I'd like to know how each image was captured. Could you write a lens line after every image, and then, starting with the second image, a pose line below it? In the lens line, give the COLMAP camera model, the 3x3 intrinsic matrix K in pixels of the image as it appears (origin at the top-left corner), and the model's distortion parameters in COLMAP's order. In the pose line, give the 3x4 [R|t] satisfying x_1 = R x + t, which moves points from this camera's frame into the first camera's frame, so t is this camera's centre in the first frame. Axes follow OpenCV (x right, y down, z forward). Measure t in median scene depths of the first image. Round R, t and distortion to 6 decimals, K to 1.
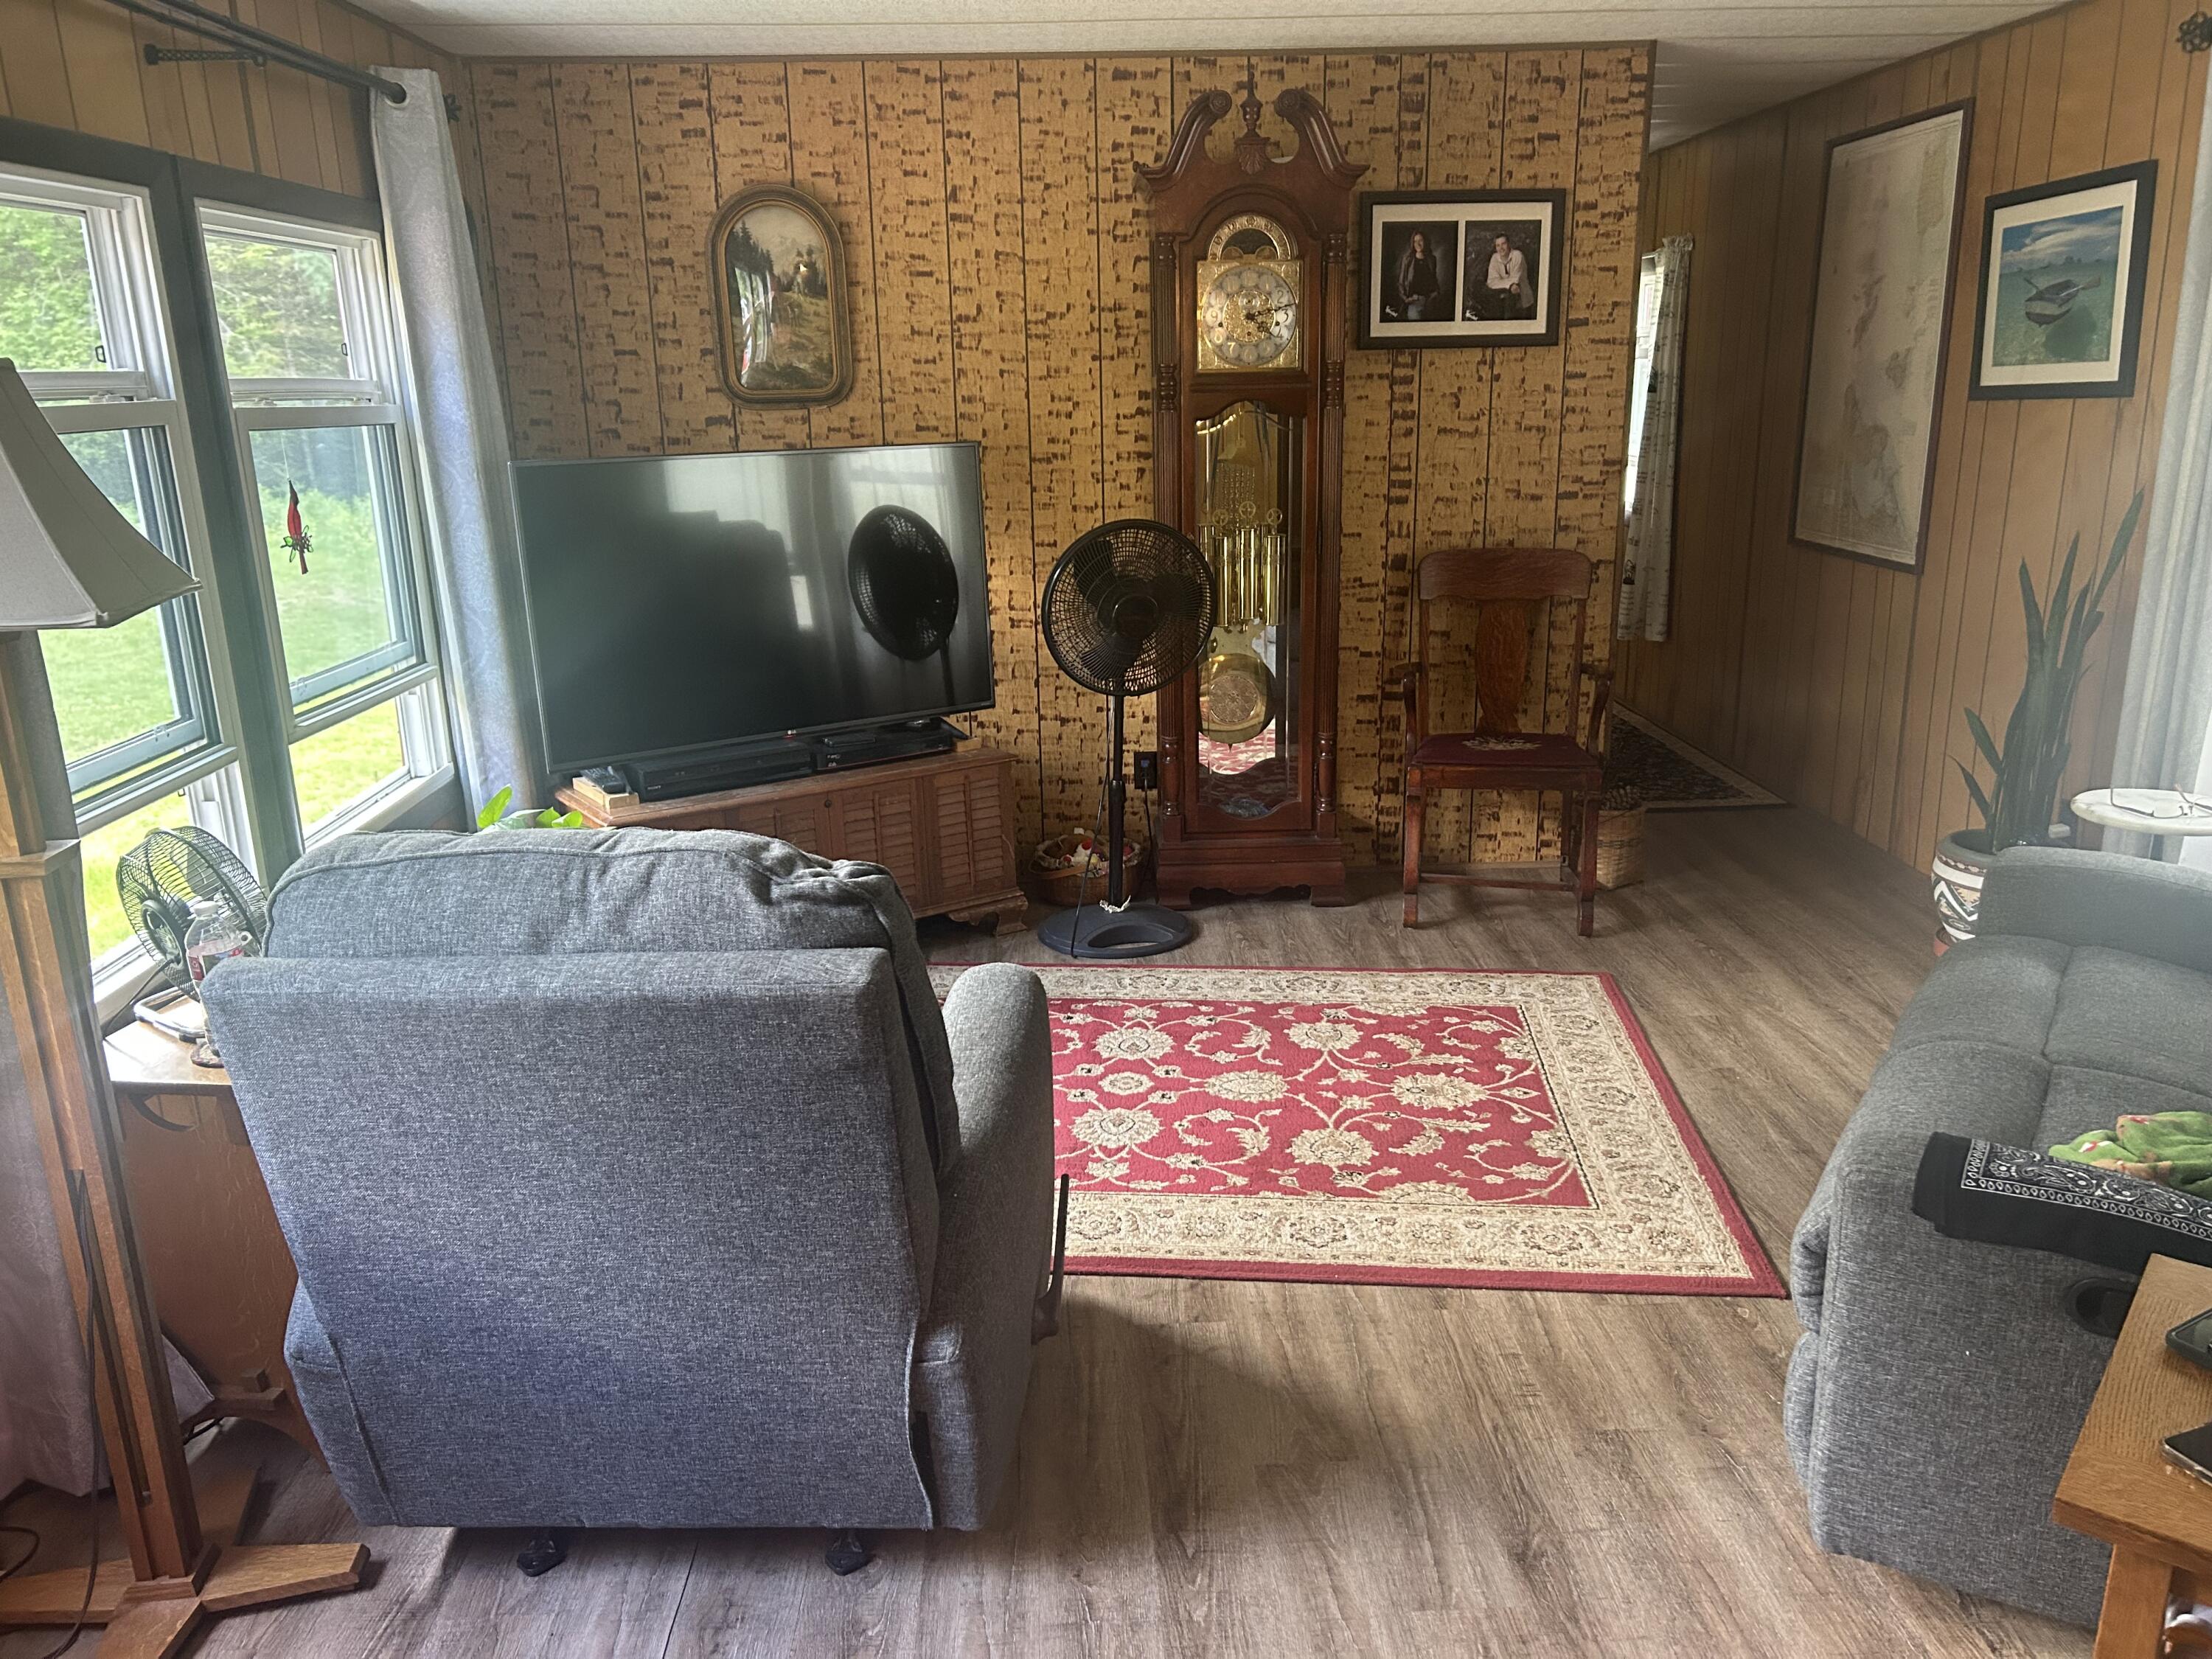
lens RADIAL K [[1671.4, 0, 1106.0], [0, 1671.4, 829.5], [0, 0, 1]] dist [0.076918, -0.105775]
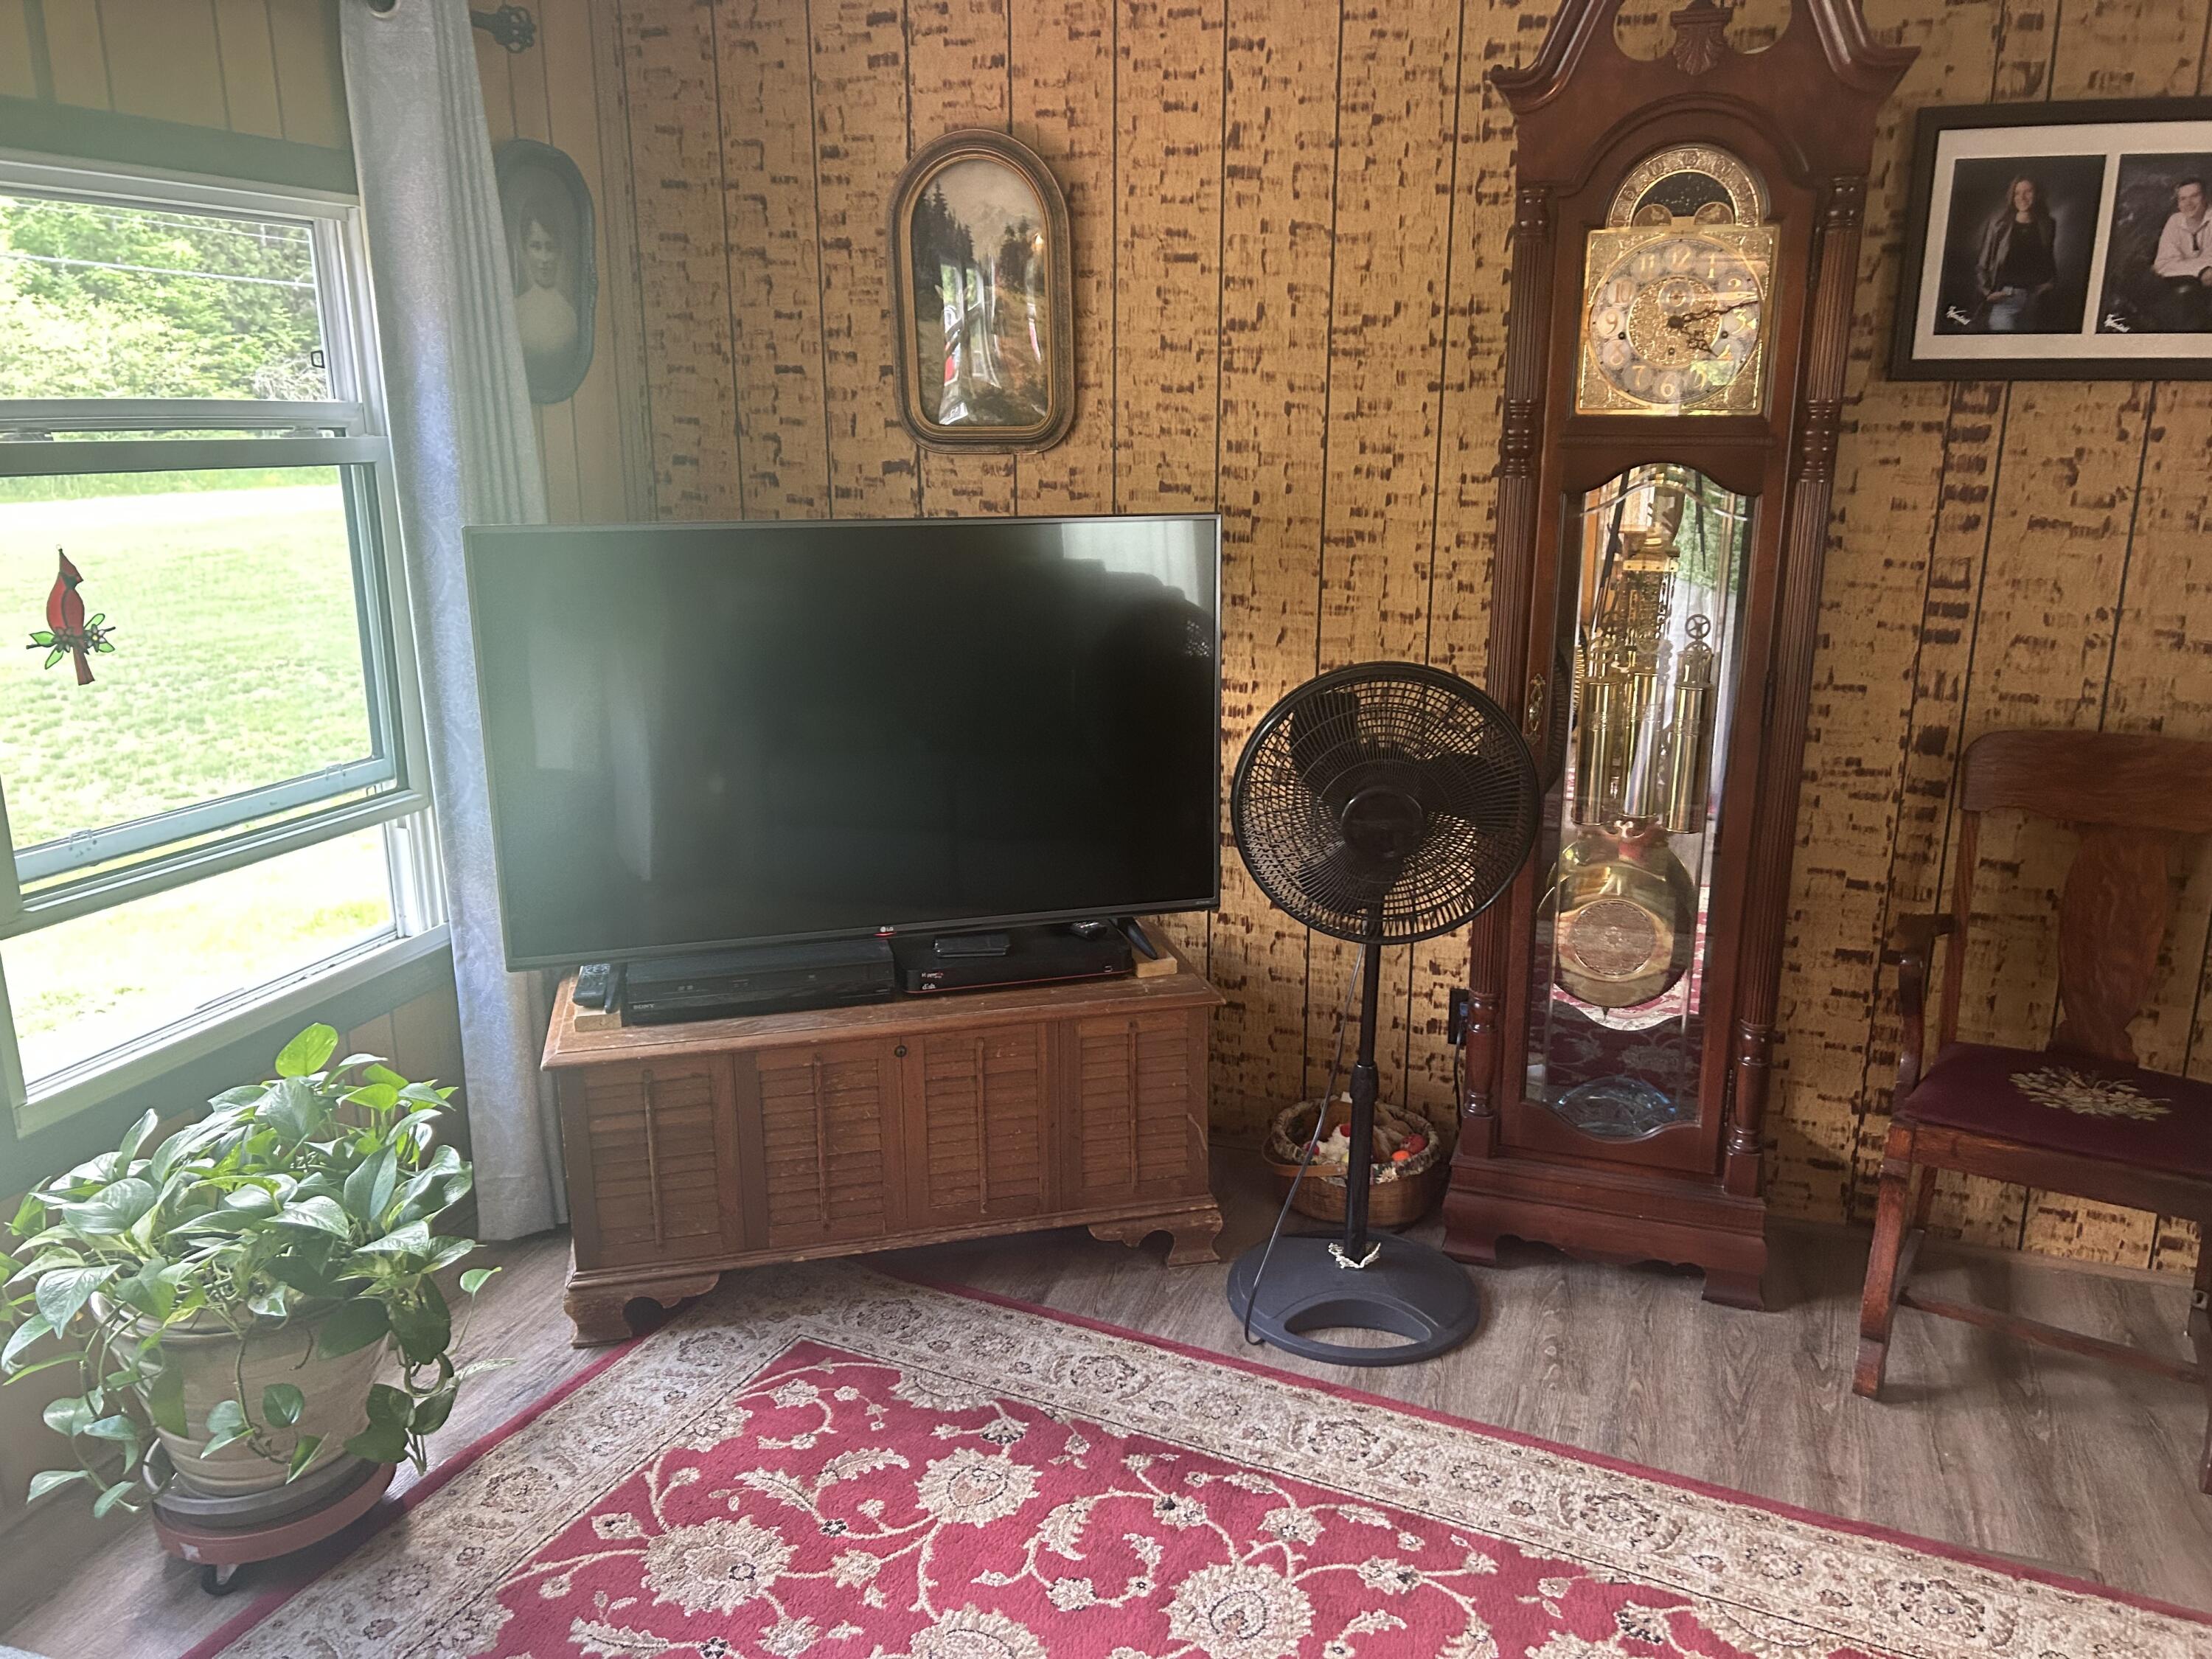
lens RADIAL K [[1681.3, 0, 1106.0], [0, 1681.3, 829.5], [0, 0, 1]] dist [0.072551, -0.071391]
pose [[0.937473, 0.107120, -0.331163, 0.109316], [-0.110222, 0.993862, 0.009458, -0.106948], [0.330144, 0.027635, 0.943526, 0.359852]]
